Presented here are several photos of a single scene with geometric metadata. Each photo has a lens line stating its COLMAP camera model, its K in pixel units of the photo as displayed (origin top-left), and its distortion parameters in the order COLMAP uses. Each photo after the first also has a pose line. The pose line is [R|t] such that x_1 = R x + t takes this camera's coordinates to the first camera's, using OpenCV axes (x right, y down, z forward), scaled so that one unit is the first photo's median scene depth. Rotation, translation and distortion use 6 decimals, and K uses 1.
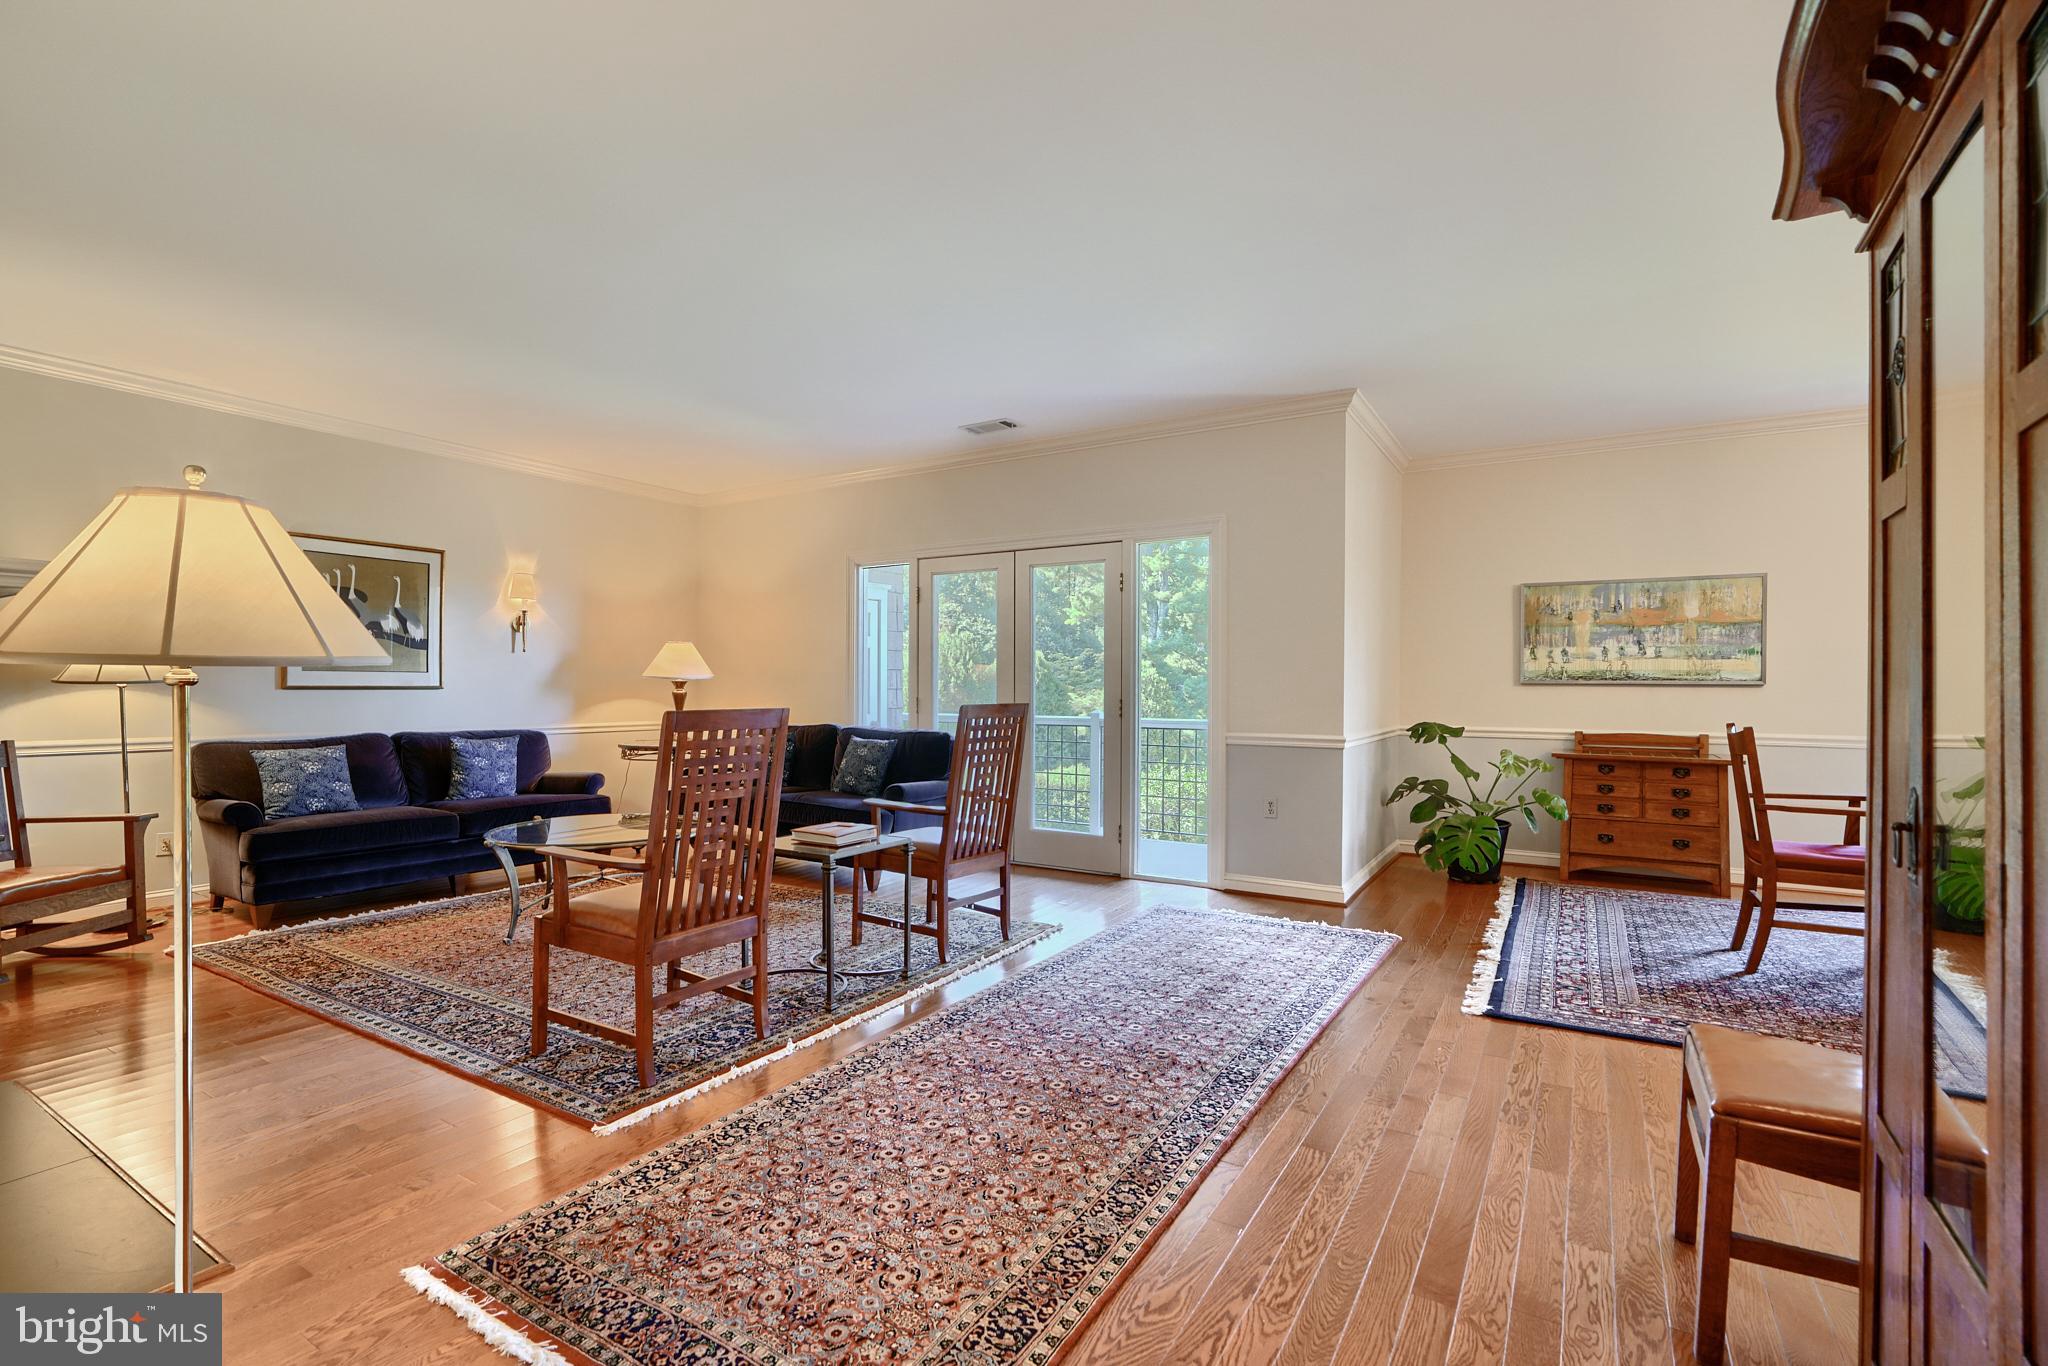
lens RADIAL K [[942.7, 0, 1016.4], [0, 942.7, 686.2], [0, 0, 1]] dist [-0.014547, 0.007012]
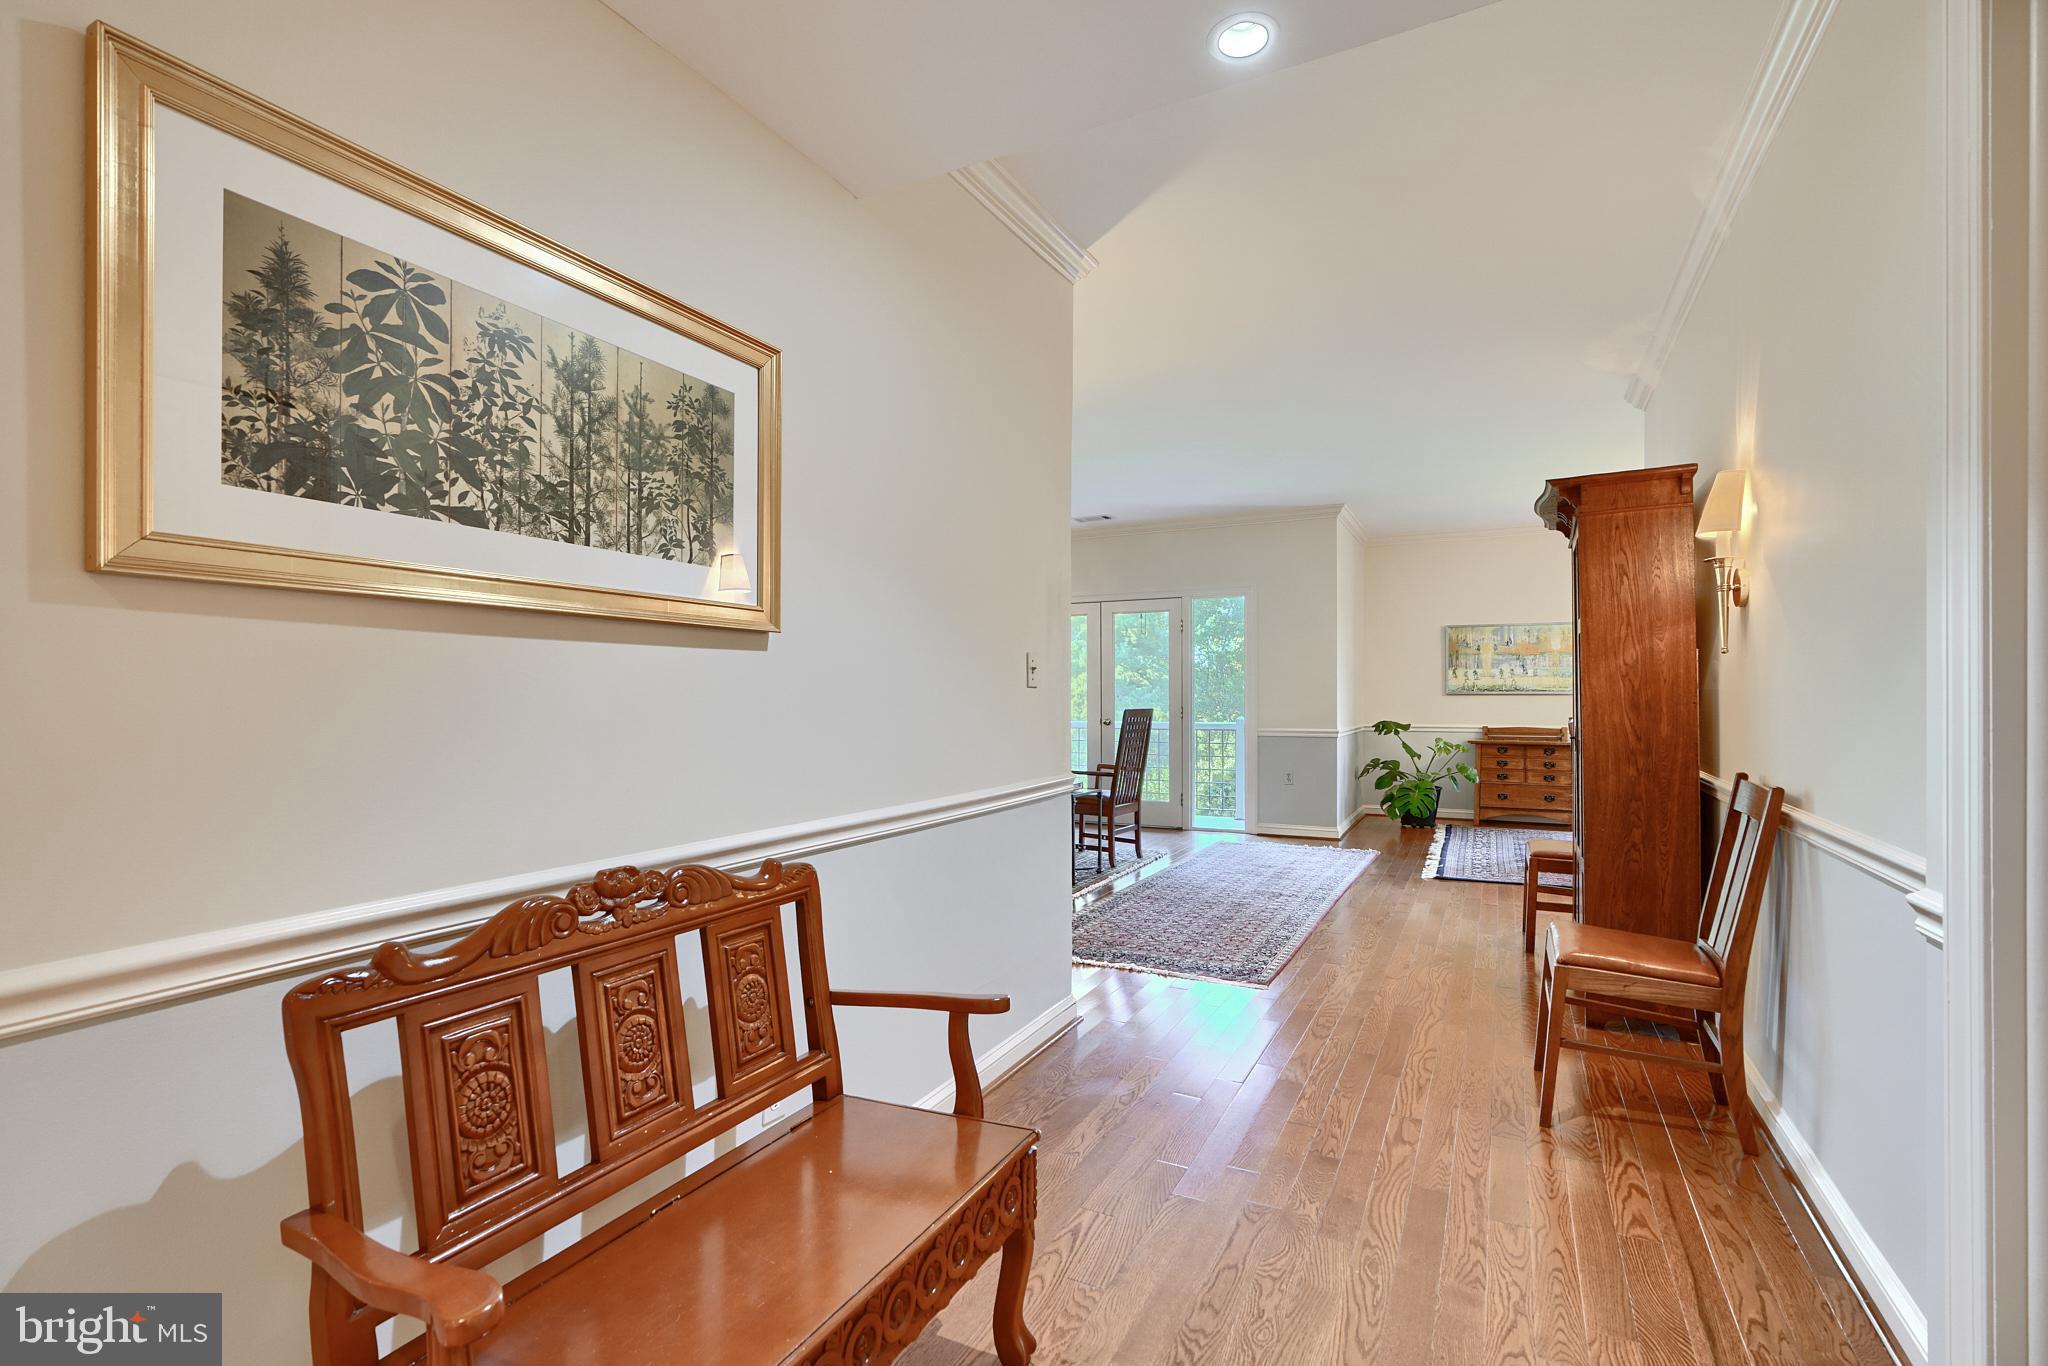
lens RADIAL K [[942.7, 0, 1018.5], [0, 942.7, 693.1], [0, 0, 1]] dist [-0.014547, 0.007012]
pose [[0.997152, -0.006838, 0.075108, -0.256409], [0.007293, 0.999957, -0.005791, -0.000634], [-0.075065, 0.006323, 0.997159, -0.441865]]
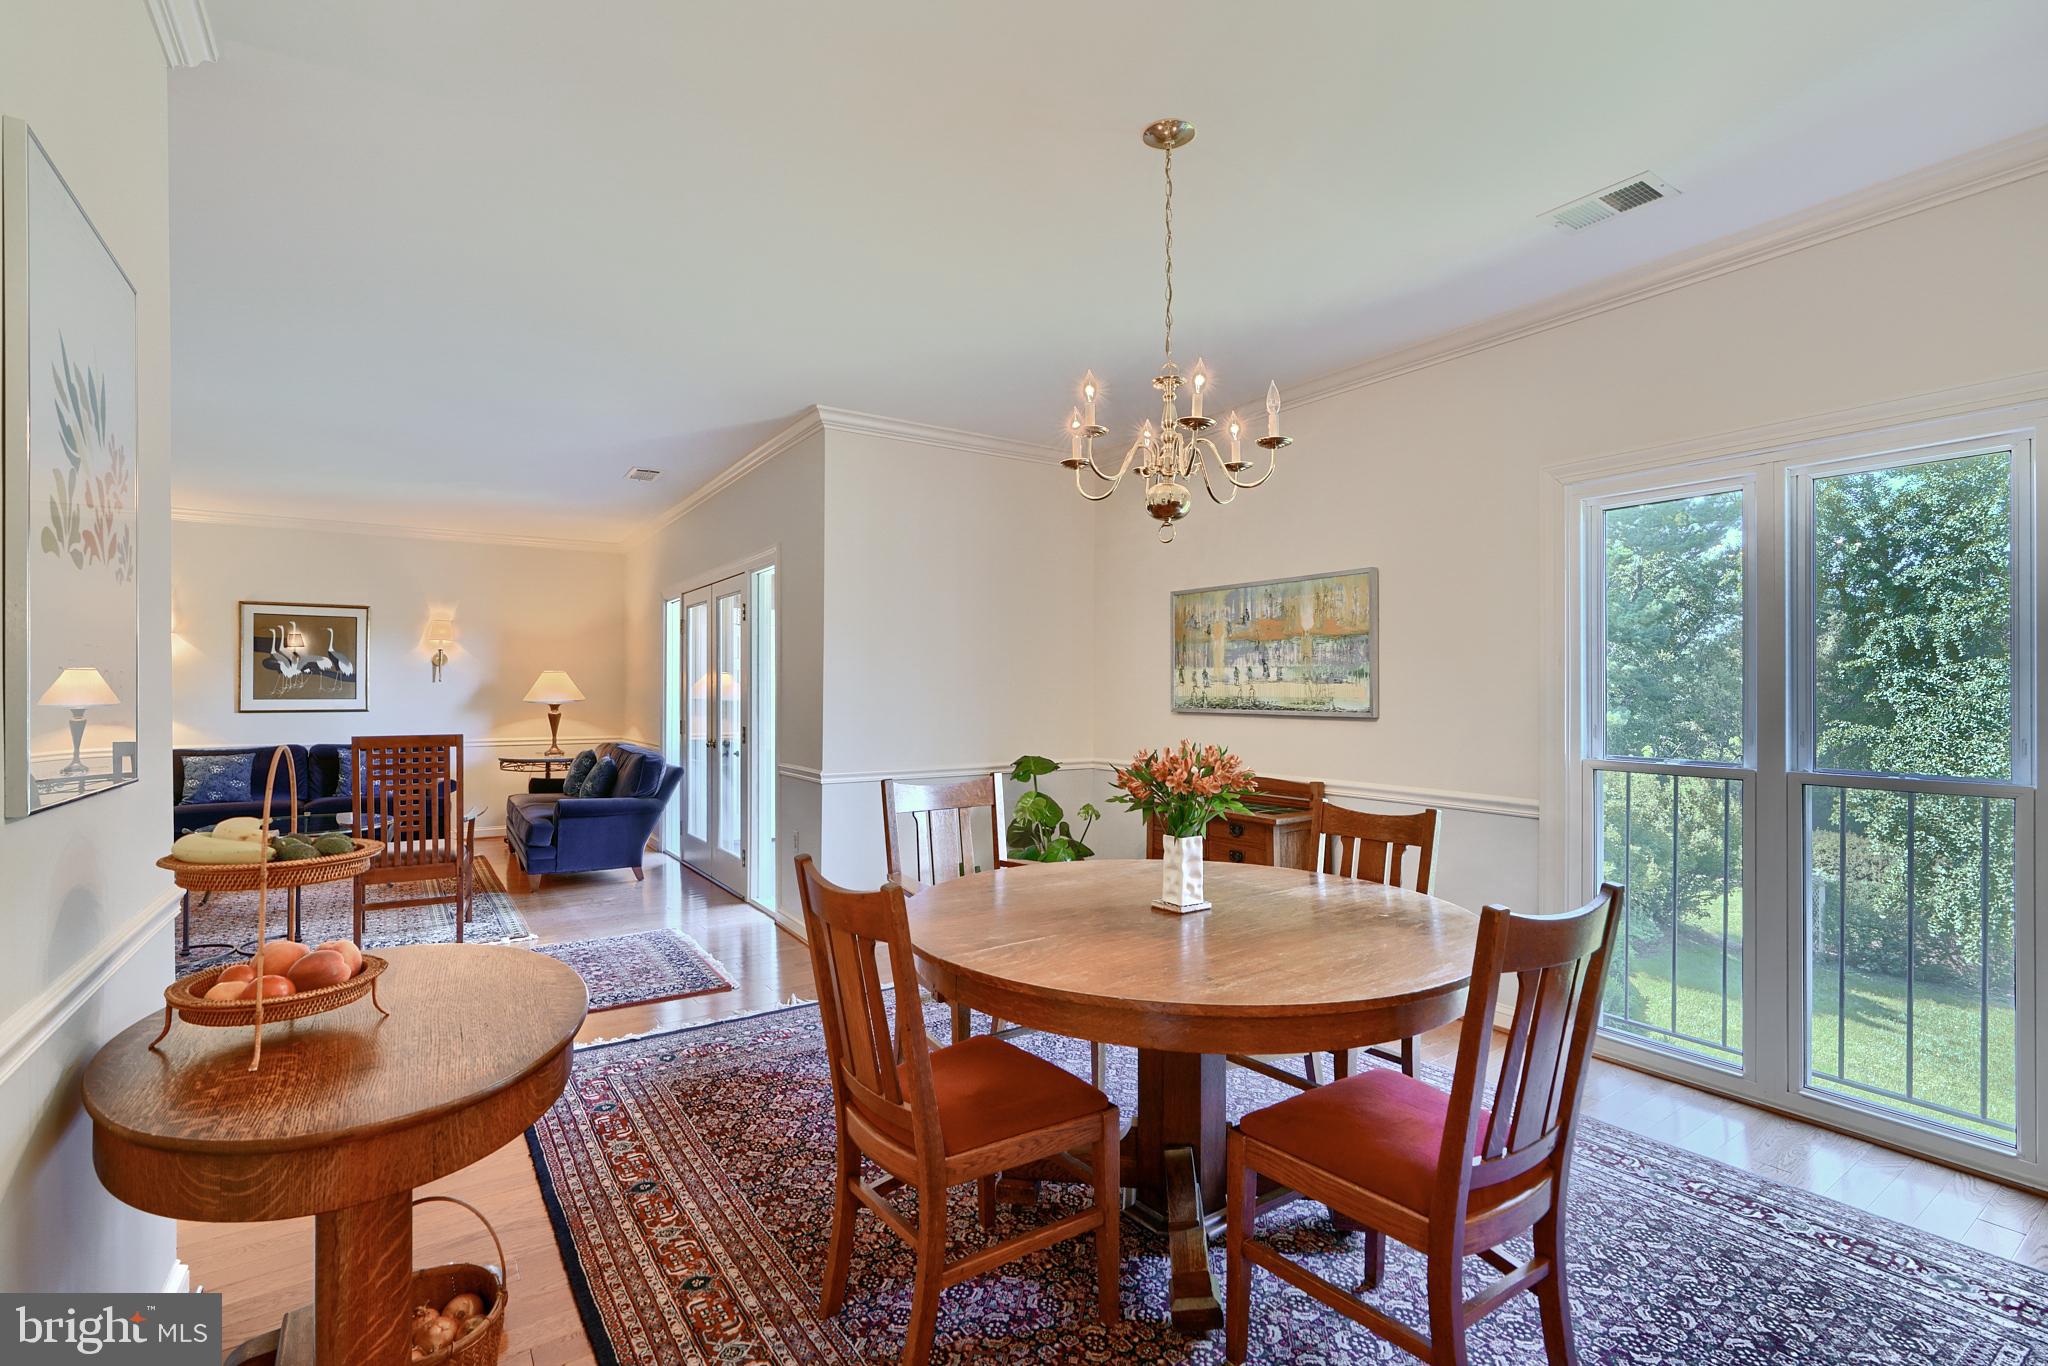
lens RADIAL K [[942.7, 0, 1025.6], [0, 942.7, 691.5], [0, 0, 1]] dist [-0.014547, 0.007012]
pose [[0.909067, -0.003458, -0.416635, 0.838932], [0.003399, 0.999994, -0.000884, -0.022247], [0.416635, -0.000613, 0.909073, 0.201408]]
